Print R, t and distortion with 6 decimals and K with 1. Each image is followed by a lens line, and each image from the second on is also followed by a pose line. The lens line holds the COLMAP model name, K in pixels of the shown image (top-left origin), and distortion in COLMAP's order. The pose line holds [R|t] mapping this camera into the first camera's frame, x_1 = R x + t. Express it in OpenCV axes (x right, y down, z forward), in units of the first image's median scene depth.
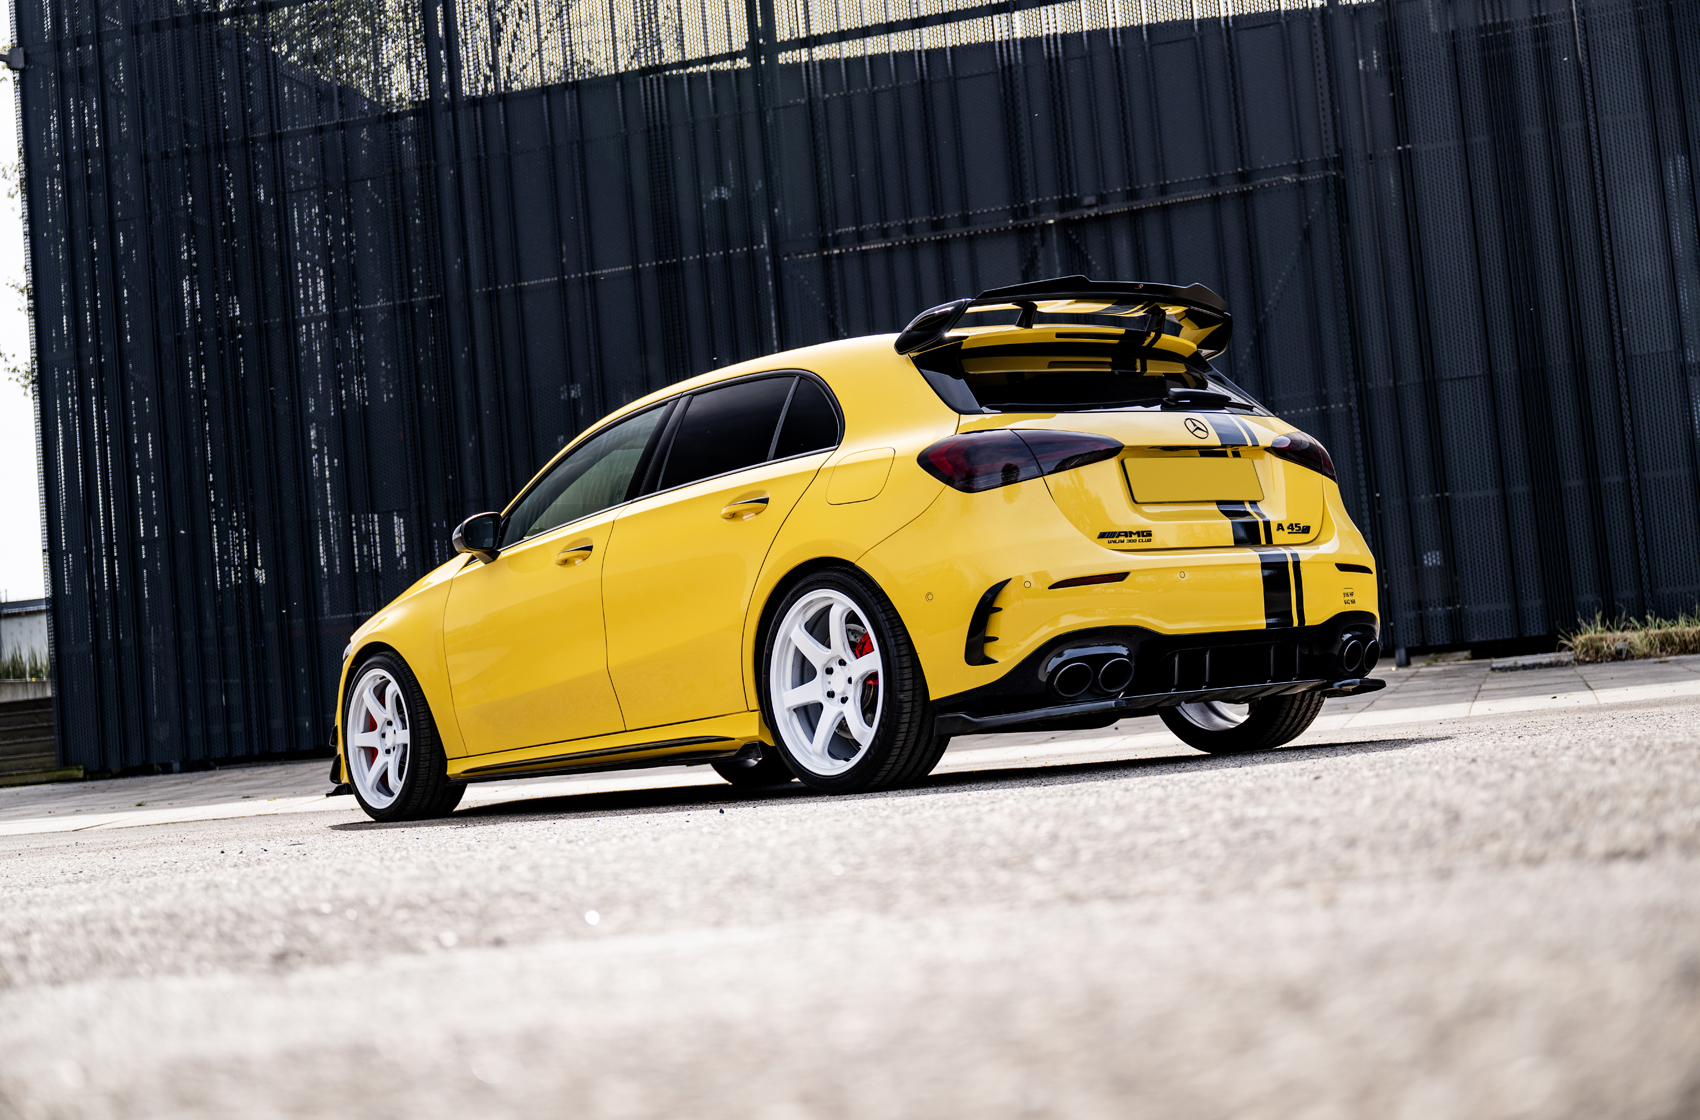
lens RADIAL K [[2164.9, 0, 850.0], [0, 2164.9, 560.0], [0, 0, 1]] dist [-0.000469, -0.003106]
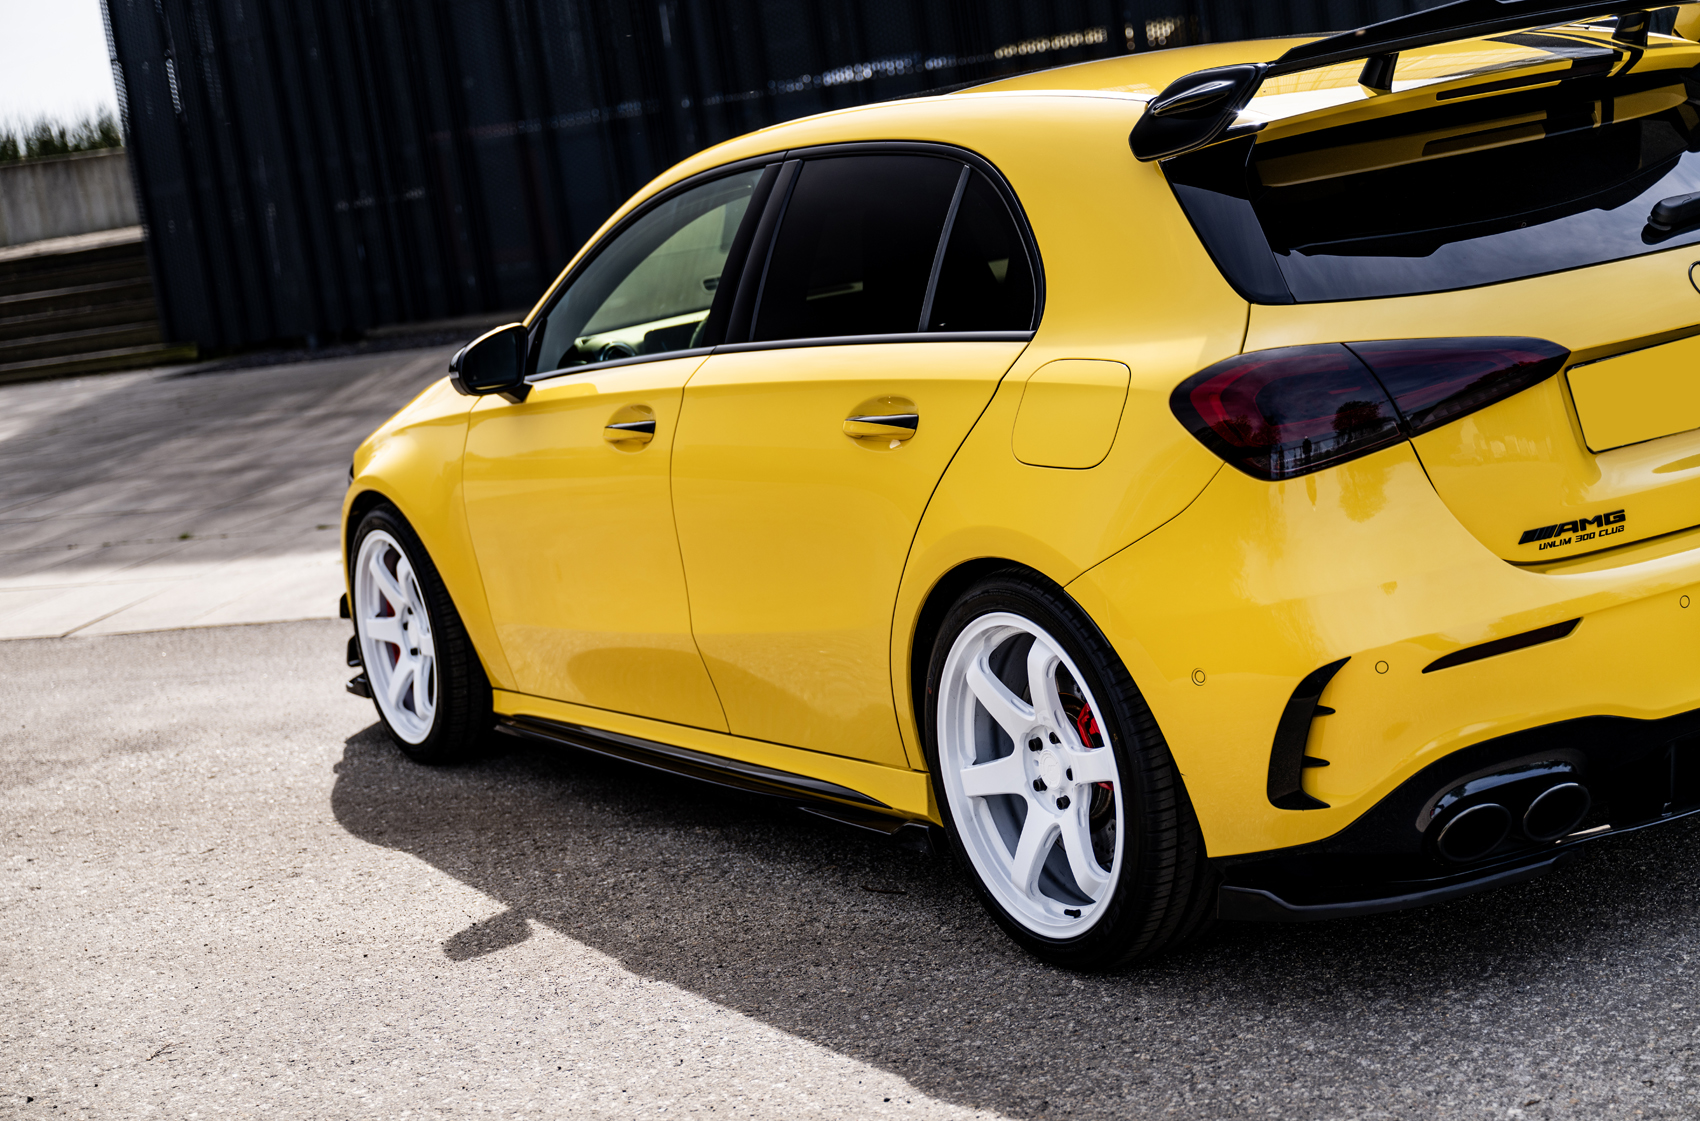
lens RADIAL K [[2746.1, 0, 850.0], [0, 2746.1, 560.5], [0, 0, 1]] dist [-0.003634, 0.182164]
pose [[0.989600, -0.035654, -0.139357, 0.044263], [0.066761, 0.971974, 0.225409, -0.160307], [0.127414, -0.232368, 0.964246, 0.318975]]
